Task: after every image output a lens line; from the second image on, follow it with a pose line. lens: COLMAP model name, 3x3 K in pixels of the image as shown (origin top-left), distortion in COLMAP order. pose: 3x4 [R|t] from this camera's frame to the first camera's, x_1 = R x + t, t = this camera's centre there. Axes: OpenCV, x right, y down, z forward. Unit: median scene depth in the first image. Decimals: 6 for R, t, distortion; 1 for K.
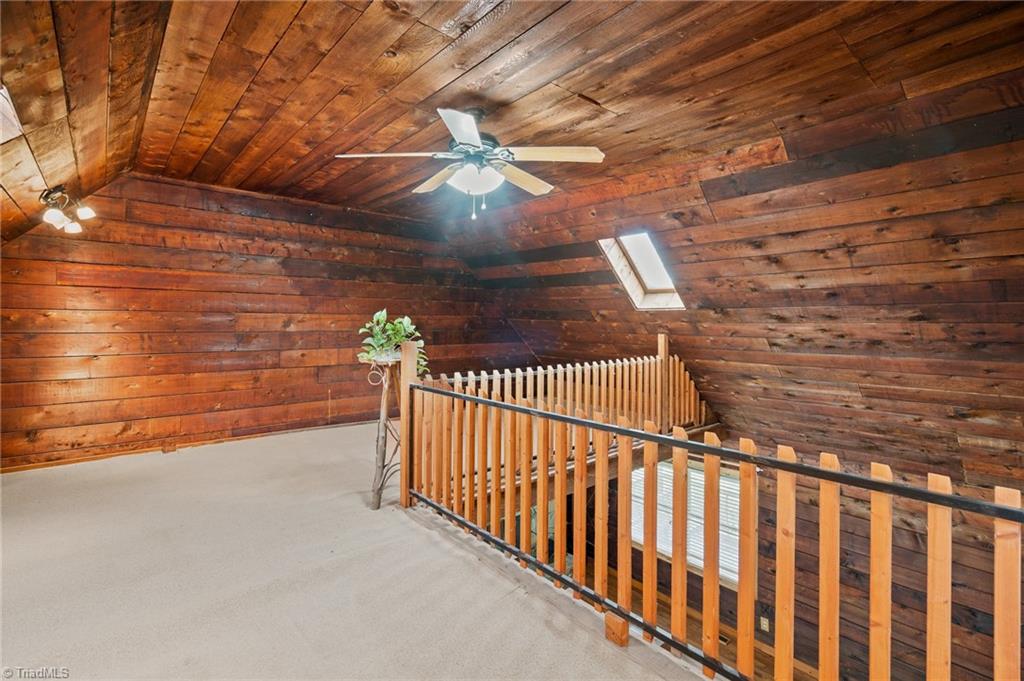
lens RADIAL K [[467.3, 0, 492.6], [0, 467.3, 317.5], [0, 0, 1]] dist [-0.003297, 0.001702]
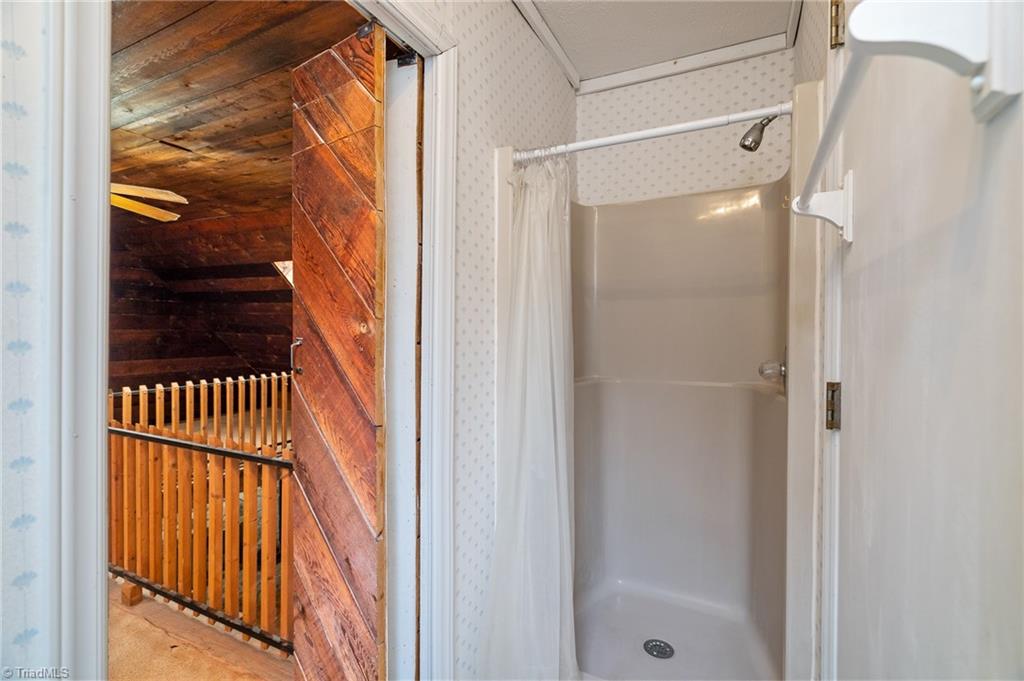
lens RADIAL K [[467.3, 0, 491.8], [0, 467.3, 321.3], [0, 0, 1]] dist [-0.003297, 0.001702]
pose [[0.926238, 0.004152, 0.376915, 0.257858], [-0.005803, 0.999978, 0.003245, -0.033460], [-0.376893, -0.005193, 0.926242, -0.158014]]
